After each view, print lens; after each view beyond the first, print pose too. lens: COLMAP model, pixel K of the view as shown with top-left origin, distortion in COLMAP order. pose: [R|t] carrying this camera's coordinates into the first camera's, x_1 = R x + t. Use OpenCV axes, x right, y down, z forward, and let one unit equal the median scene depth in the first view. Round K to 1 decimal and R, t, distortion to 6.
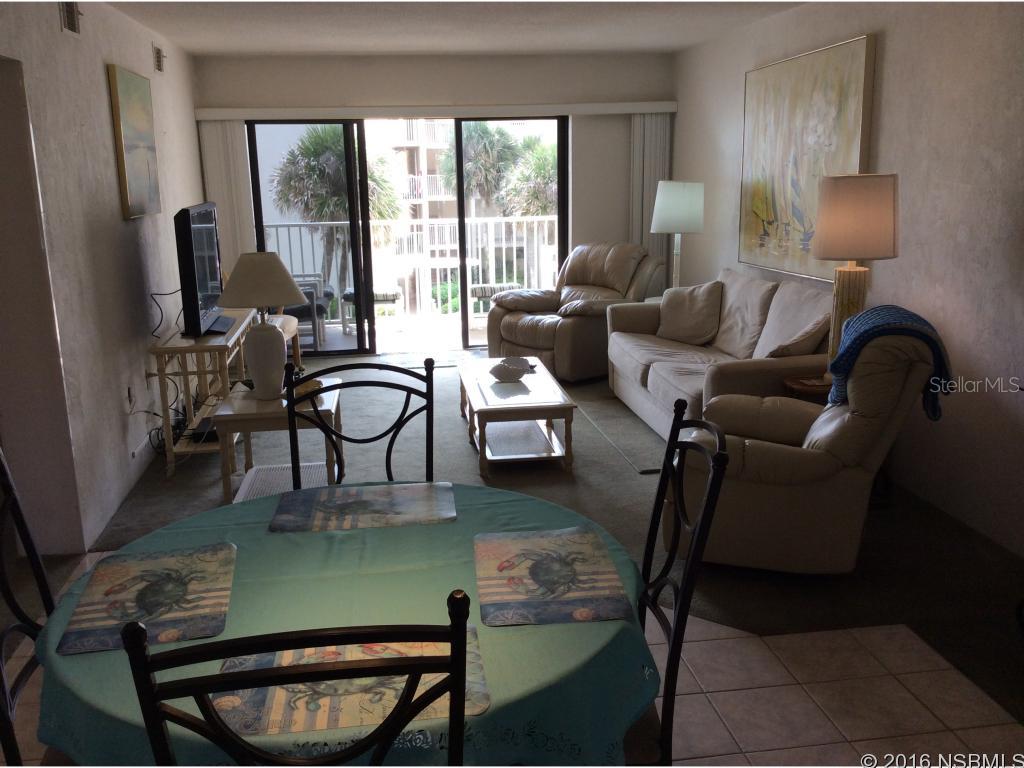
lens RADIAL K [[939.2, 0, 515.0], [0, 939.2, 379.9], [0, 0, 1]] dist [-0.002256, 0.000000]
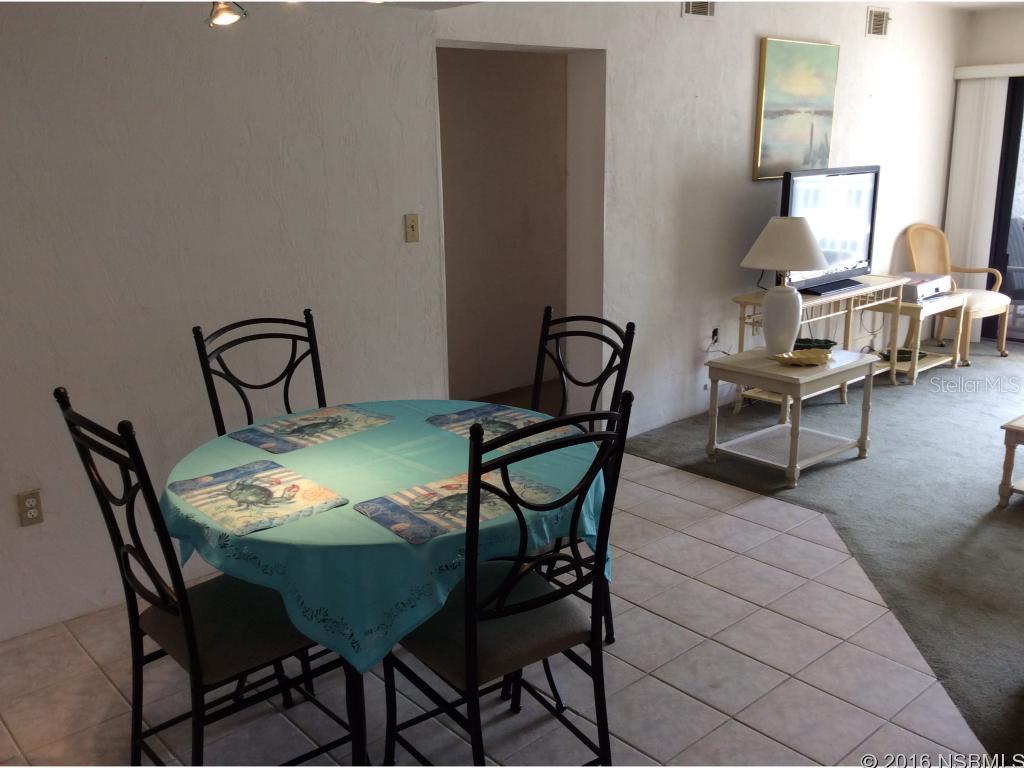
lens RADIAL K [[939.2, 0, 516.8], [0, 939.2, 392.2], [0, 0, 1]] dist [-0.002256, 0.000000]
pose [[0.550190, 0.231190, -0.802398, 0.433404], [-0.183161, 0.970921, 0.154154, -0.052720], [0.814704, 0.062154, 0.576537, 0.166465]]
